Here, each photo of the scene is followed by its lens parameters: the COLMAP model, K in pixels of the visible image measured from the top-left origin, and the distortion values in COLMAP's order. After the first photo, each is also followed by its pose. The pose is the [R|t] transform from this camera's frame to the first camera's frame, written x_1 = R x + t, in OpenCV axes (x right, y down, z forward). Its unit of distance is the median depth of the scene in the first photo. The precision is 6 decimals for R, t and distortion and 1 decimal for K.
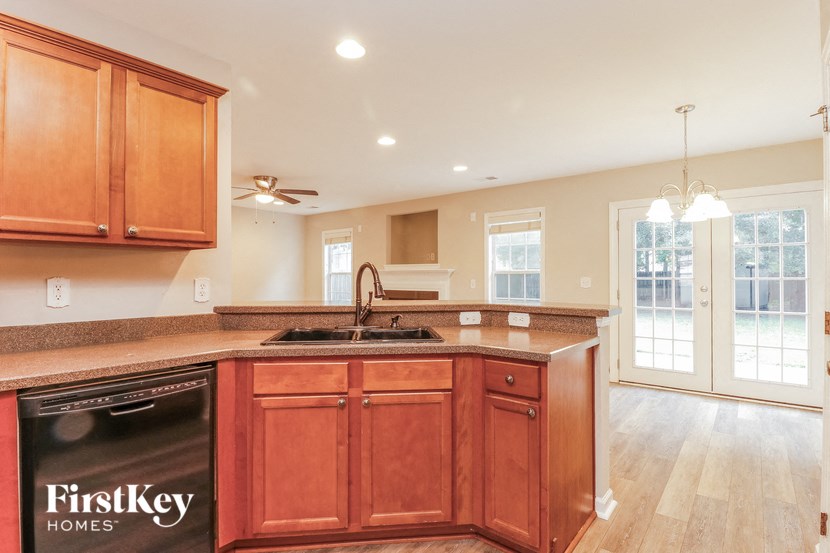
lens RADIAL K [[413.8, 0, 415.0], [0, 413.8, 276.5], [0, 0, 1]] dist [-0.002168, -0.000751]
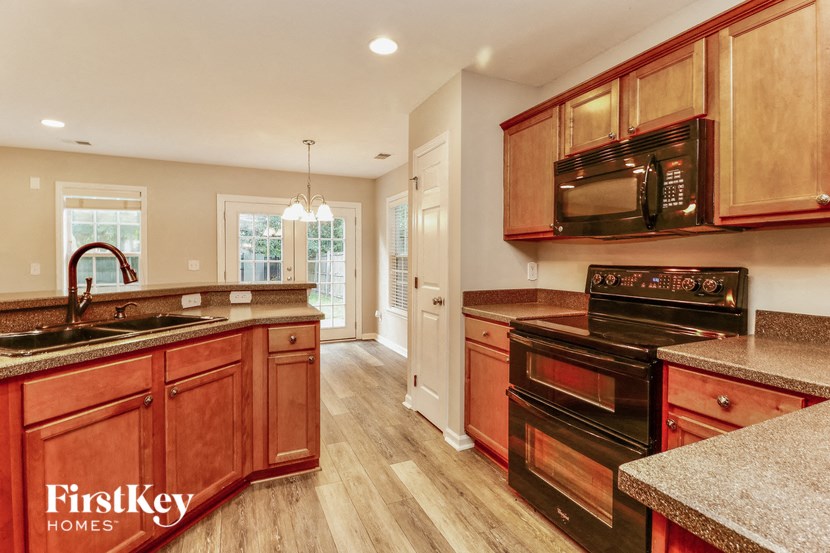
lens RADIAL K [[395.7, 0, 413.3], [0, 395.7, 268.4], [0, 0, 1]] dist [-0.000208, -0.013052]
pose [[0.441154, -0.017987, 0.897251, -0.512815], [-0.001424, 0.999784, 0.020743, 0.001060], [-0.897430, -0.010429, 0.441033, 0.085476]]
